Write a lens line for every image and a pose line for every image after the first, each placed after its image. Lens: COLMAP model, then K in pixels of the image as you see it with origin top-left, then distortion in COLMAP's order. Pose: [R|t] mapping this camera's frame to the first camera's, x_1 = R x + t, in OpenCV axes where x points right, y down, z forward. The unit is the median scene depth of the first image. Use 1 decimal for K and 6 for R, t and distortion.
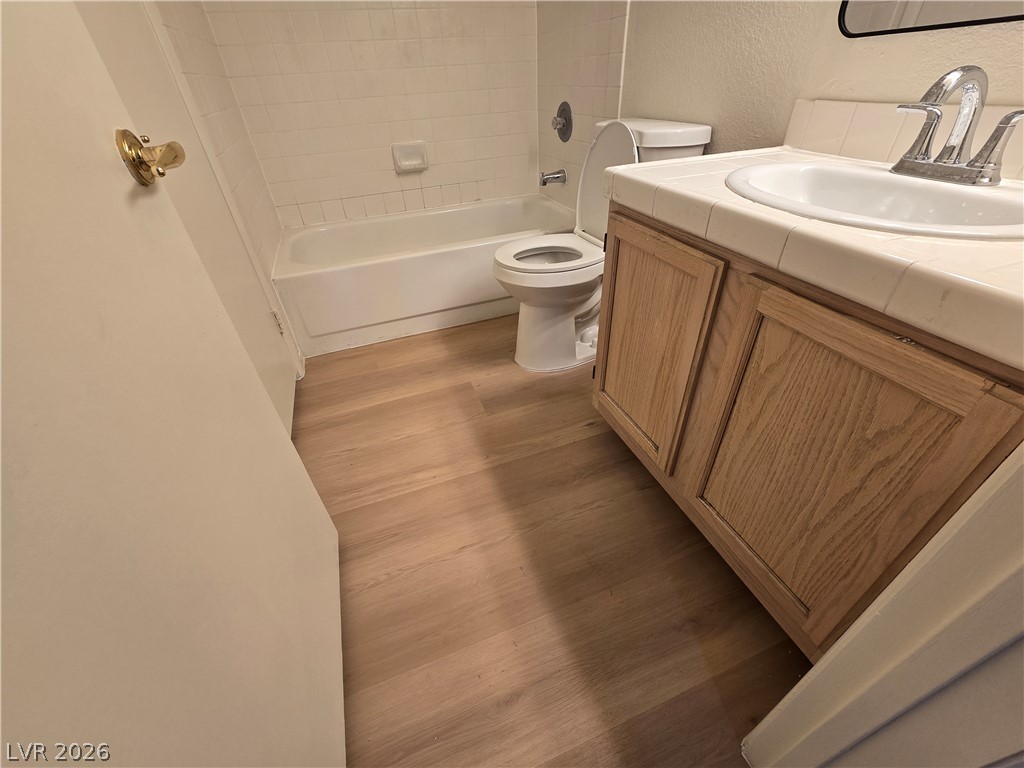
lens RADIAL K [[413.7, 0, 517.7], [0, 413.7, 382.6], [0, 0, 1]] dist [-0.009097, -0.000382]
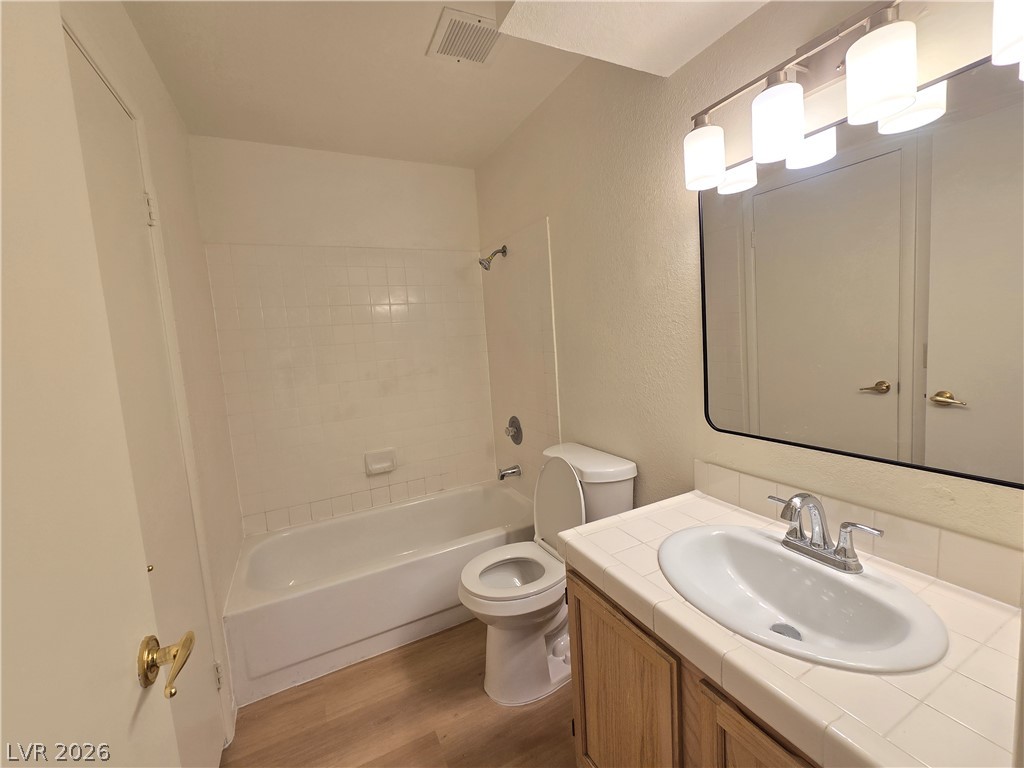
lens RADIAL K [[416.2, 0, 516.5], [0, 416.2, 380.0], [0, 0, 1]] dist [-0.003919, -0.000439]
pose [[0.993634, -0.036207, 0.106682, -0.010270], [0.085543, 0.858687, -0.505310, -0.187441], [-0.073311, 0.511219, 0.856318, -0.146939]]
